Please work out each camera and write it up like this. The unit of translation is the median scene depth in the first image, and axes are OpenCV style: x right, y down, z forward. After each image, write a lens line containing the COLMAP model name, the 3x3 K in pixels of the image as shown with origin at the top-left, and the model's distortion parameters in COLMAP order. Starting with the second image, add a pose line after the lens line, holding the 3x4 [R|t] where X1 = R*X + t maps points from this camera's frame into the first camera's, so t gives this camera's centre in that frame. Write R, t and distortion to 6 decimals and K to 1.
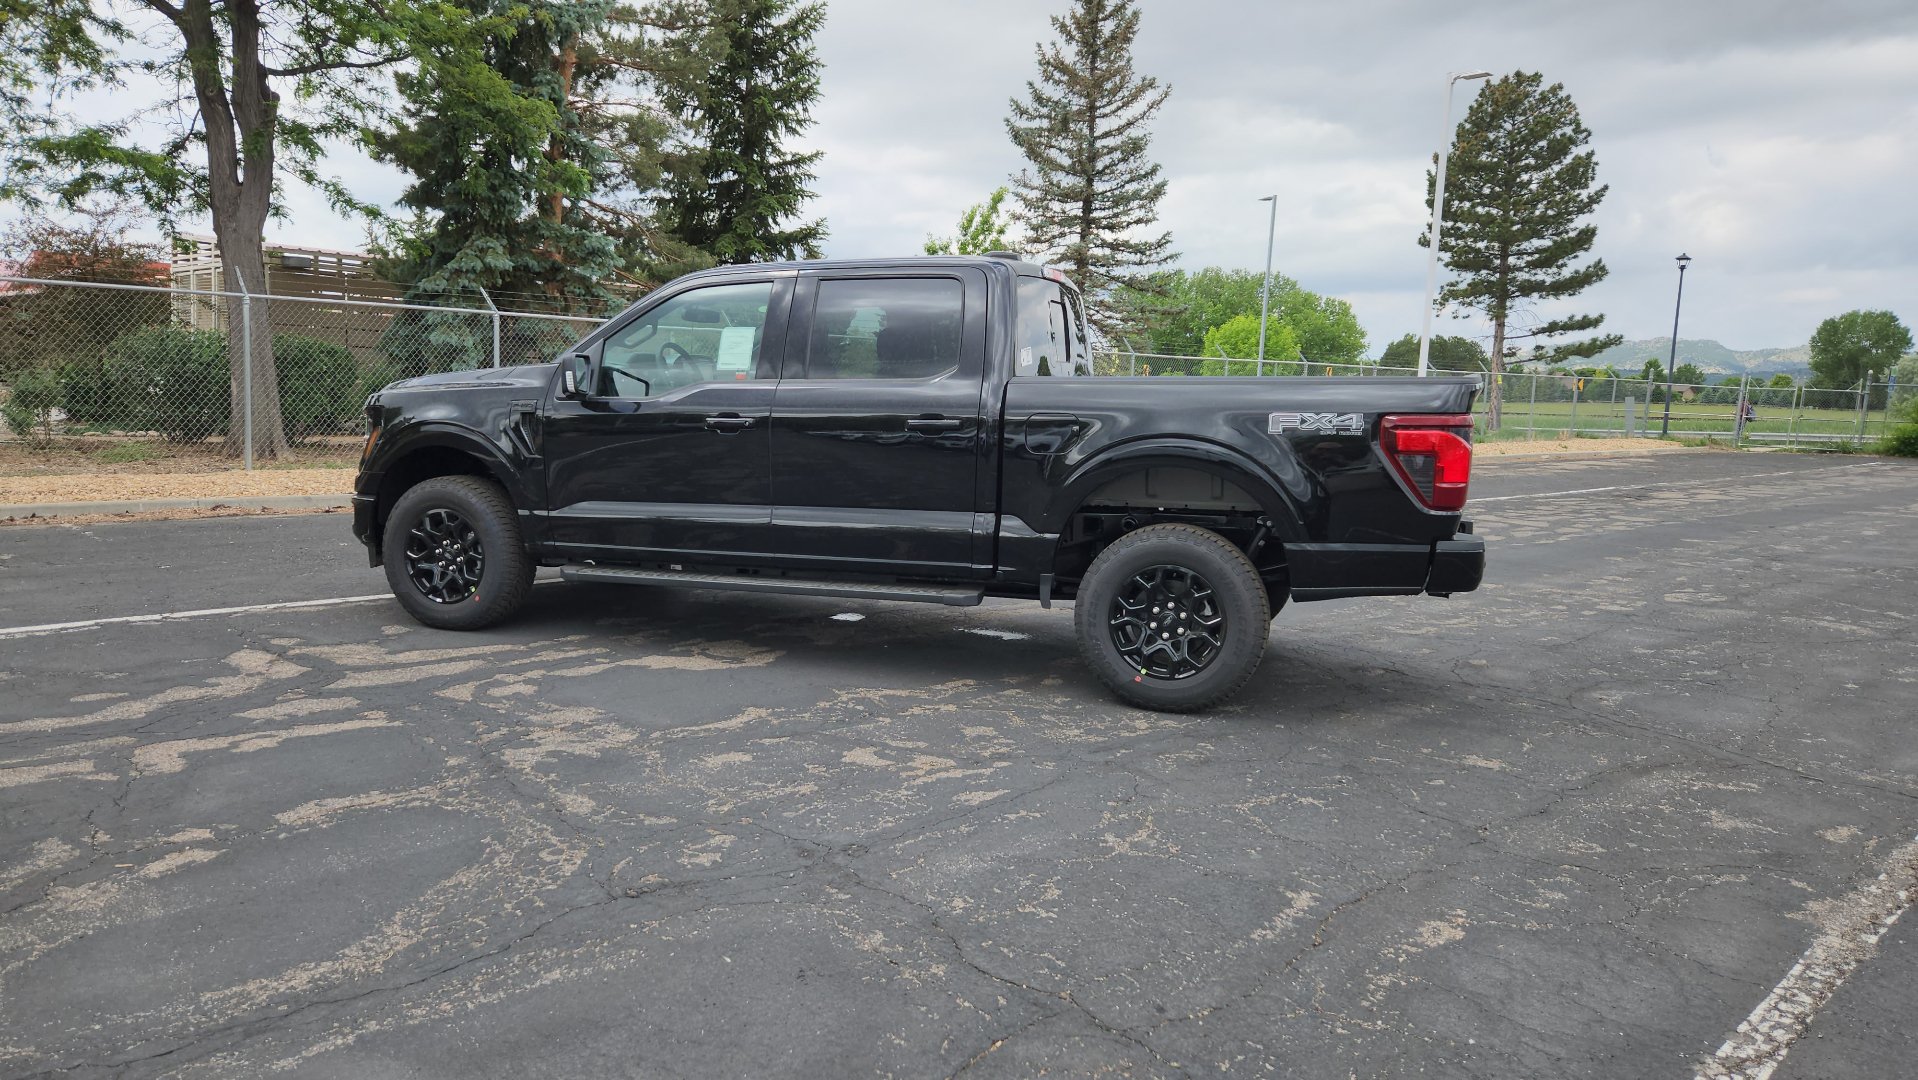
lens RADIAL K [[1283.7, 0, 925.7], [0, 1283.7, 529.7], [0, 0, 1]] dist [0.074327, -0.062816]
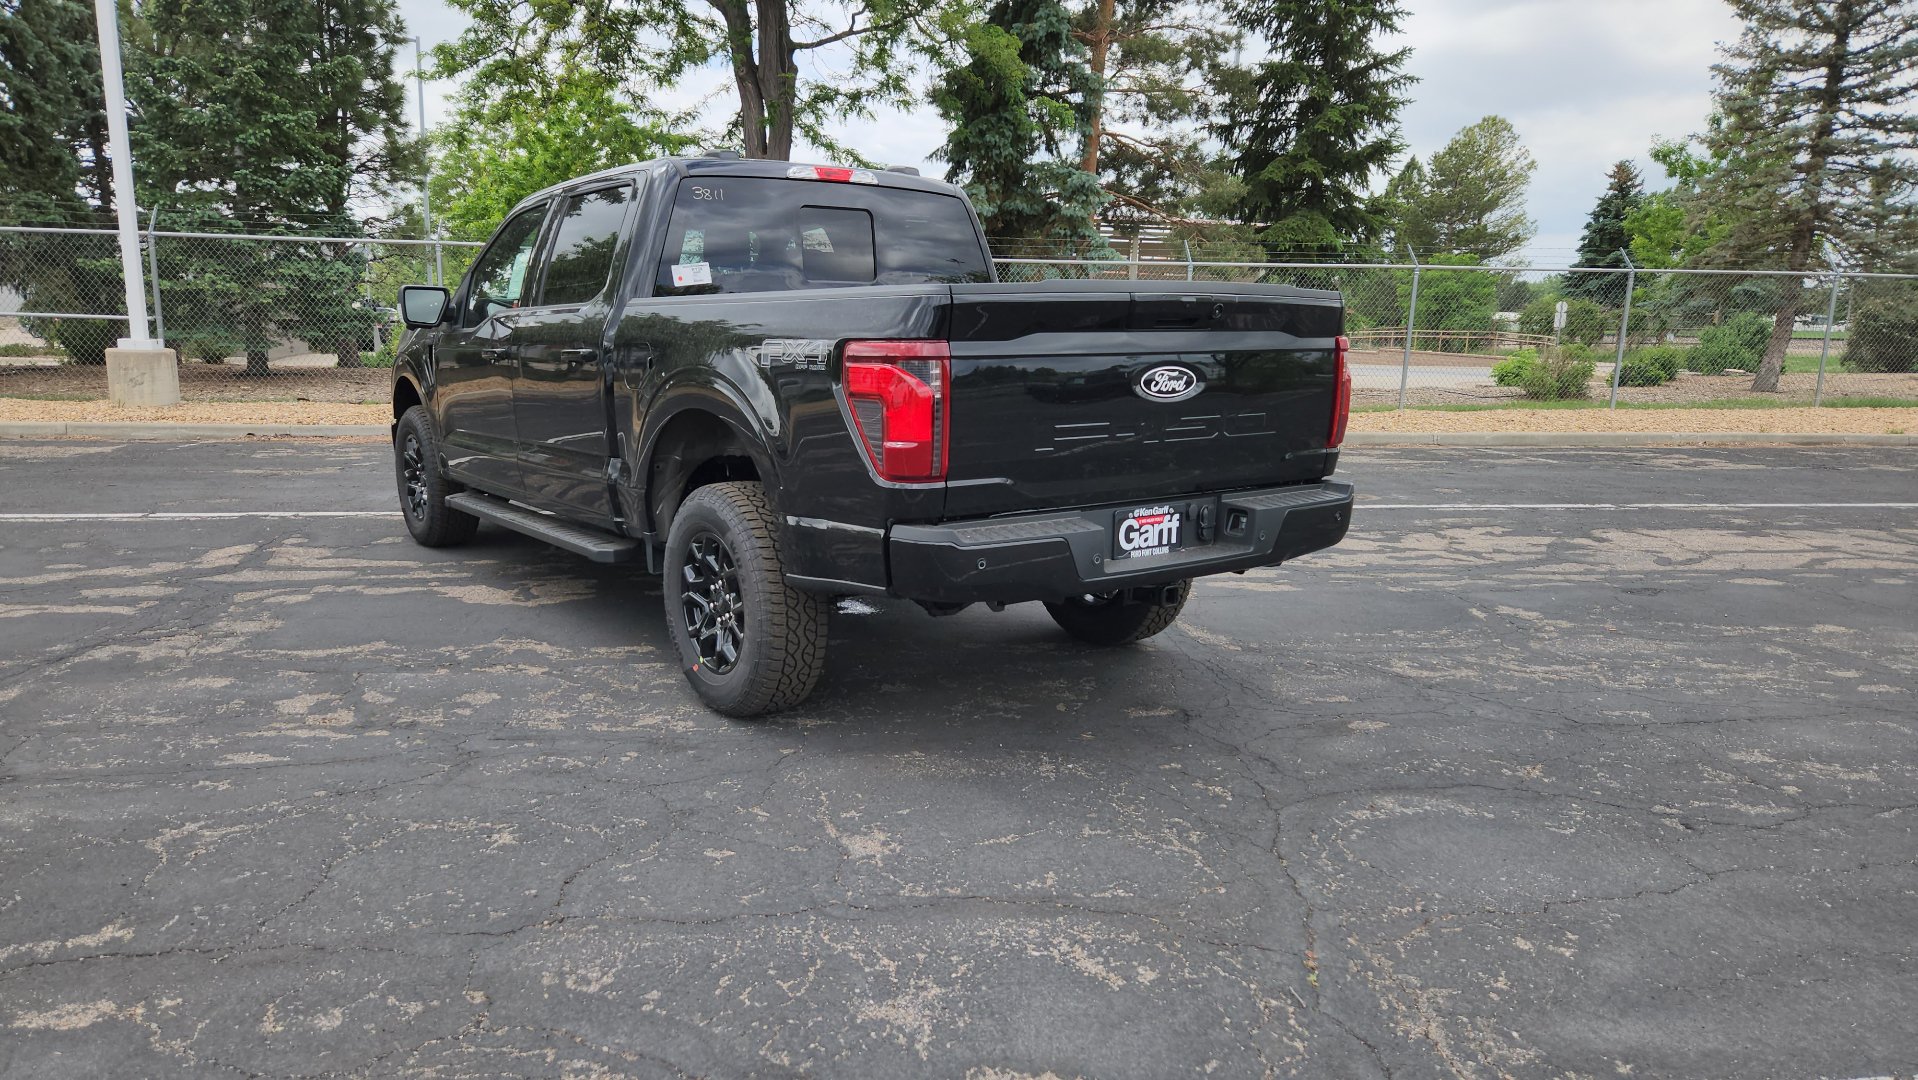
lens RADIAL K [[1285.3, 0, 931.9], [0, 1285.3, 559.0], [0, 0, 1]] dist [0.072110, -0.060713]
pose [[0.818006, 0.091131, -0.567945, 0.622115], [-0.056019, 0.995298, 0.079020, -0.022168], [0.572475, -0.032824, 0.819265, 0.343346]]
